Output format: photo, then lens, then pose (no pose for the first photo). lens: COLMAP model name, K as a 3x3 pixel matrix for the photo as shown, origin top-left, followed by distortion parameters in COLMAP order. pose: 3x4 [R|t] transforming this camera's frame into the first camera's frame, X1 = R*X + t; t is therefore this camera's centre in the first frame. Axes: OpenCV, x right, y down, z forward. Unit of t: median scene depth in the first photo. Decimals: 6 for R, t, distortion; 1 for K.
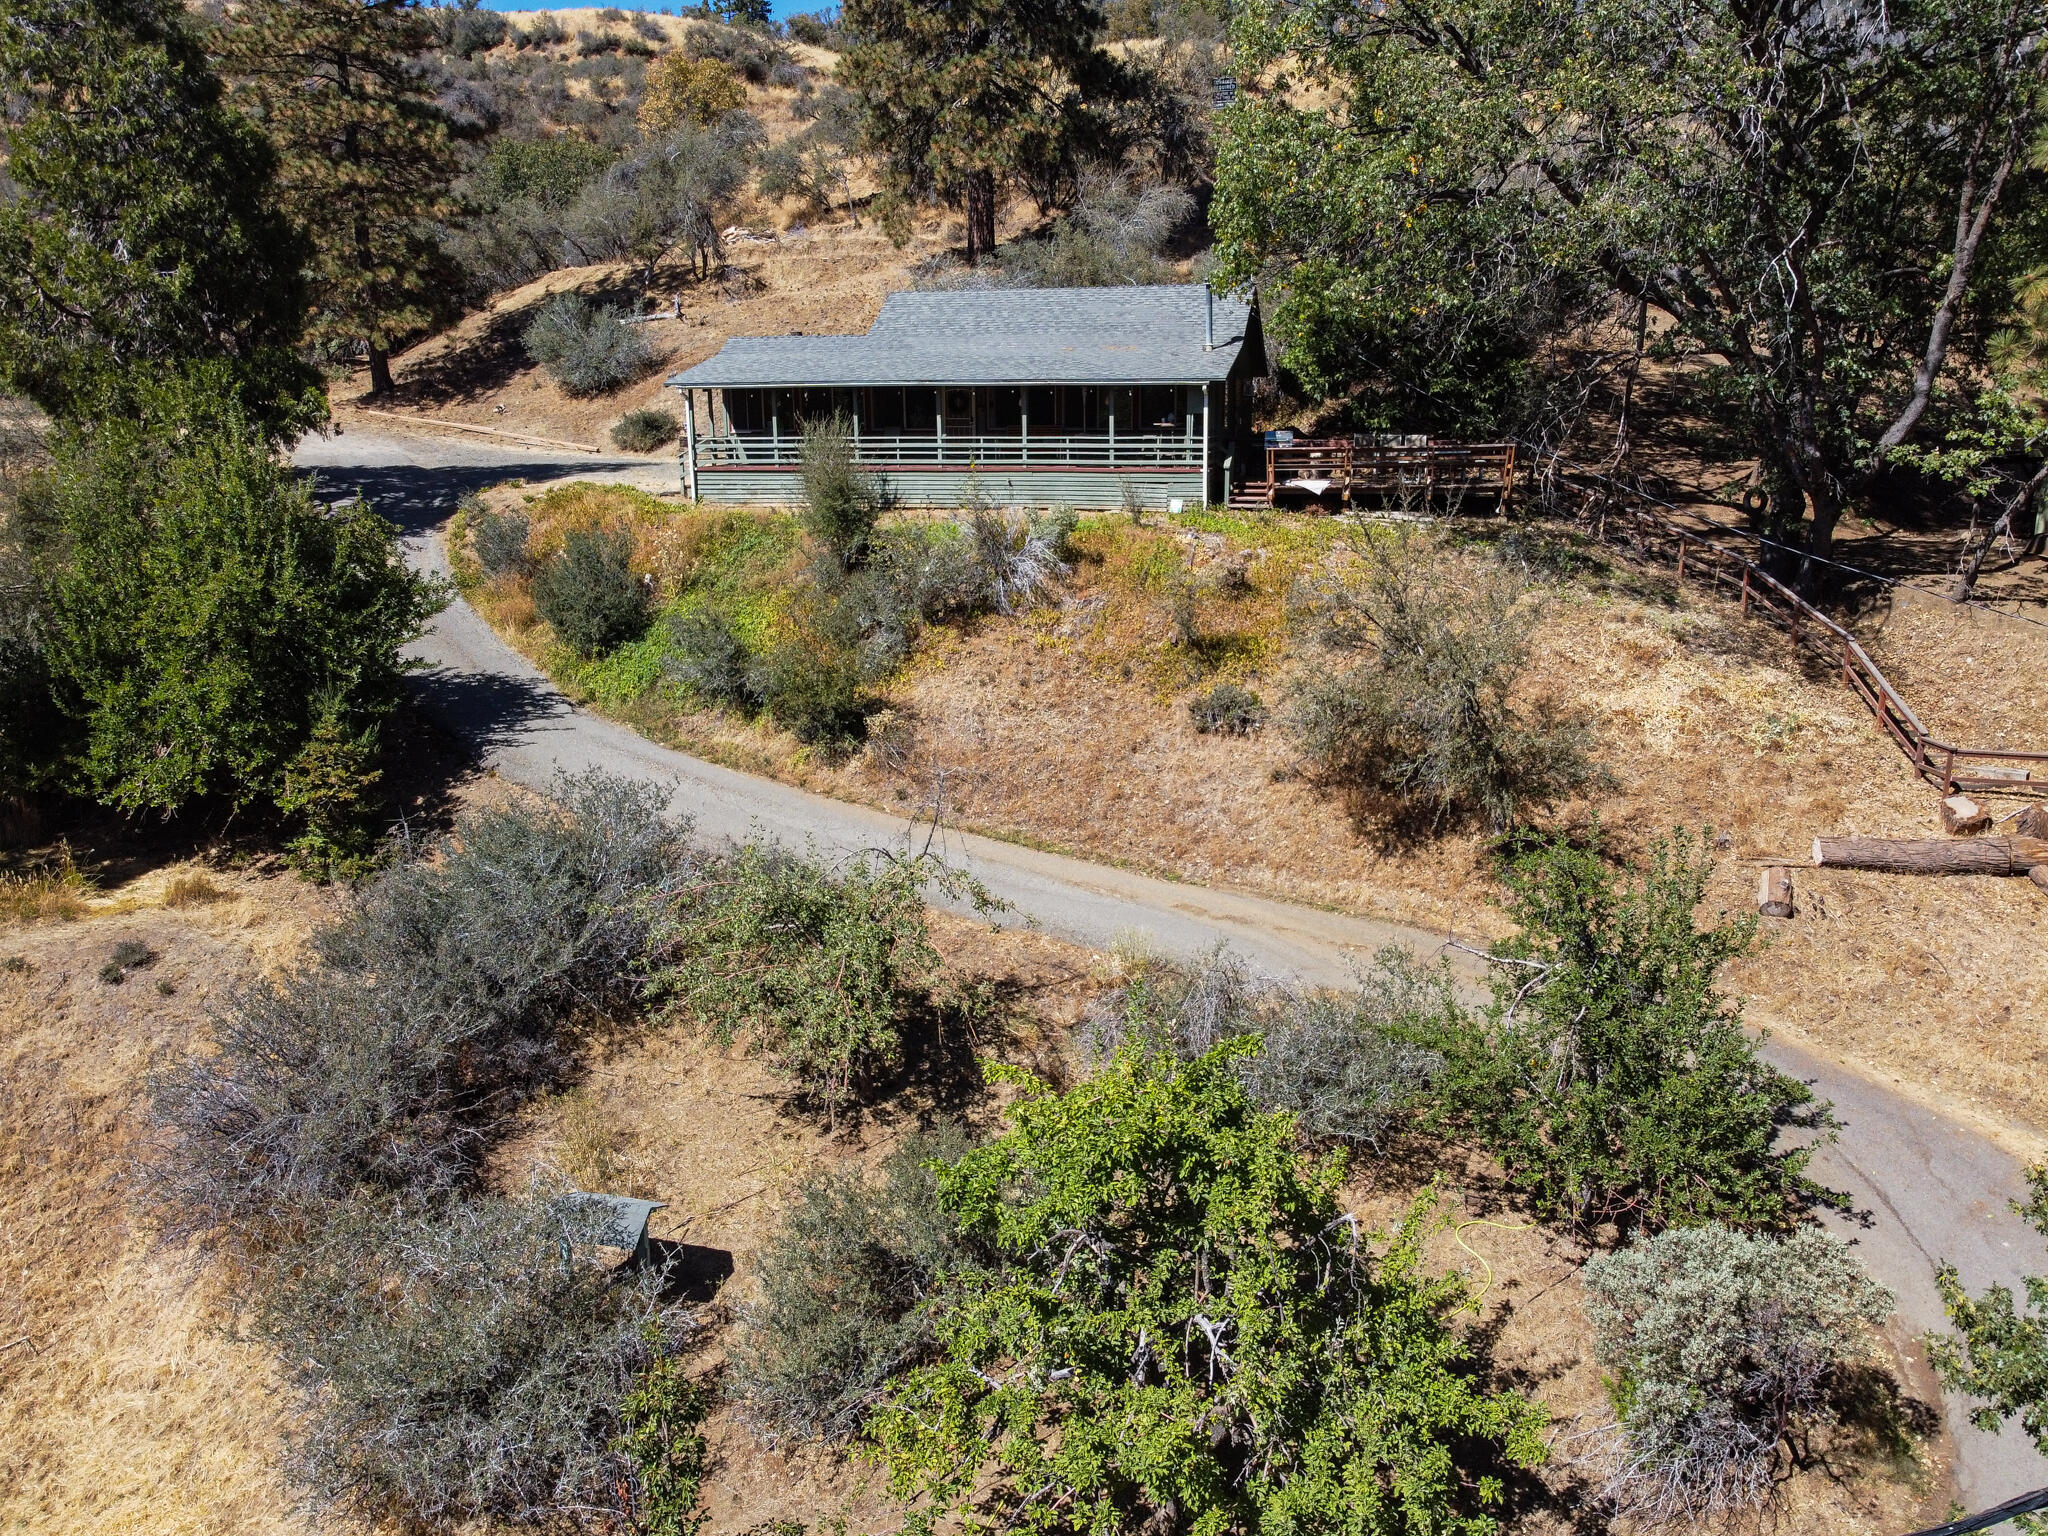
lens RADIAL K [[1558.5, 0, 1028.1], [0, 1558.5, 765.8], [0, 0, 1]] dist [0.014235, -0.017986]
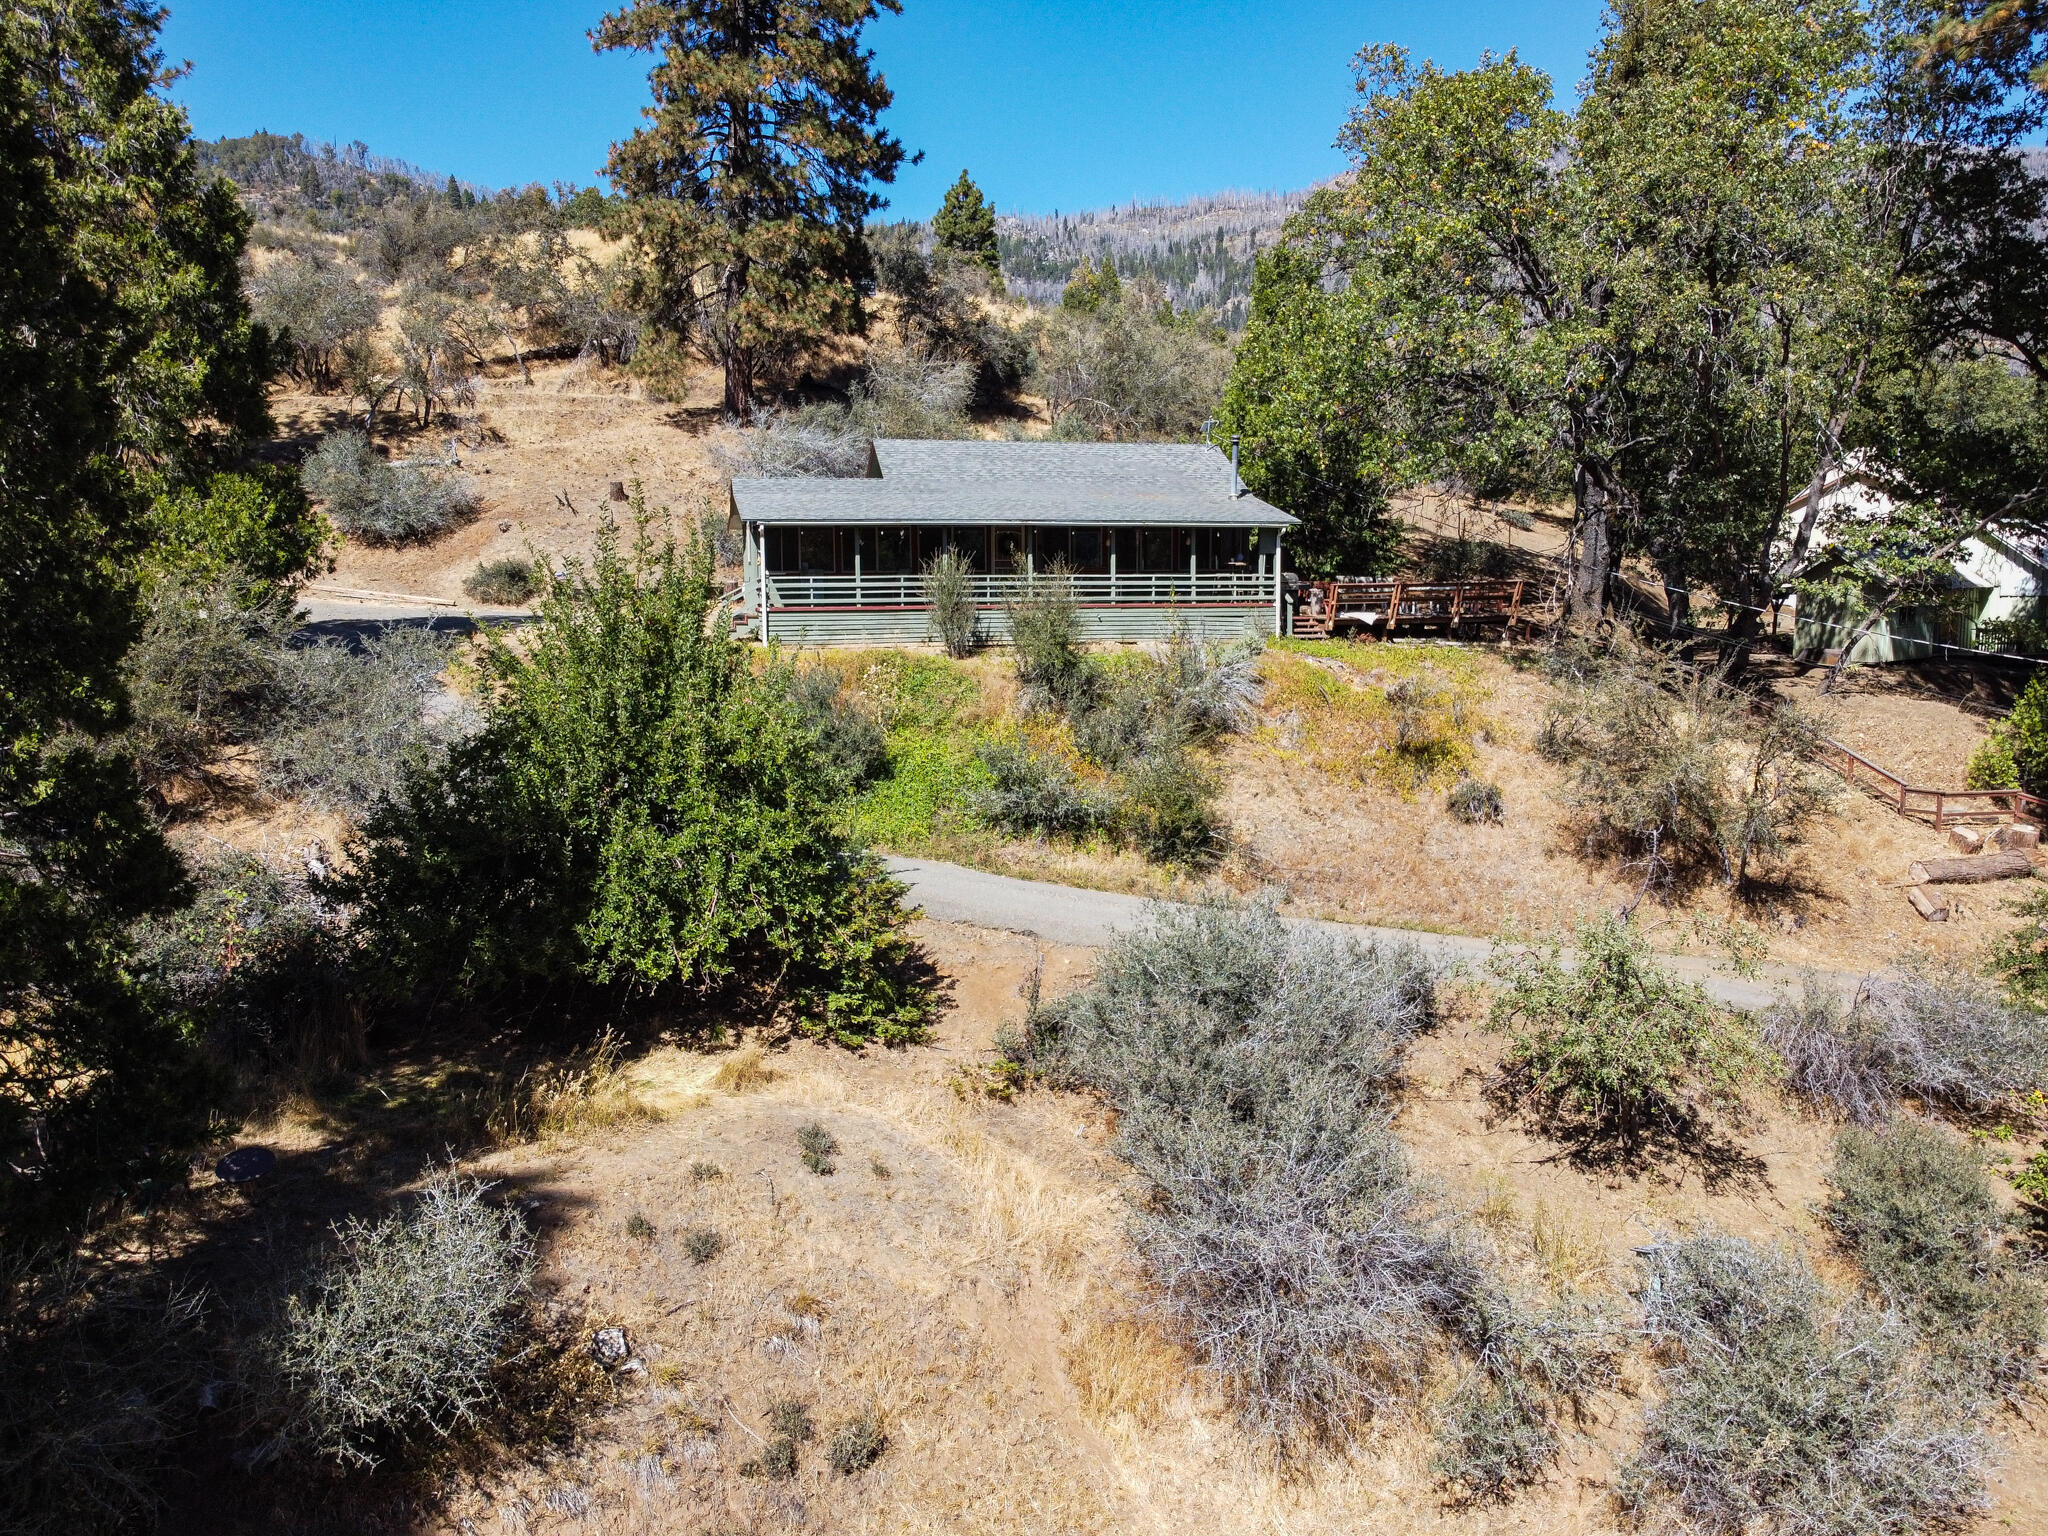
lens RADIAL K [[1558.5, 0, 1038.6], [0, 1558.5, 768.1], [0, 0, 1]] dist [0.014235, -0.017986]
pose [[0.886889, -0.050393, 0.459226, -0.539669], [0.105313, 0.989914, -0.094762, 0.010610], [-0.449819, 0.132406, 0.883251, 0.119615]]
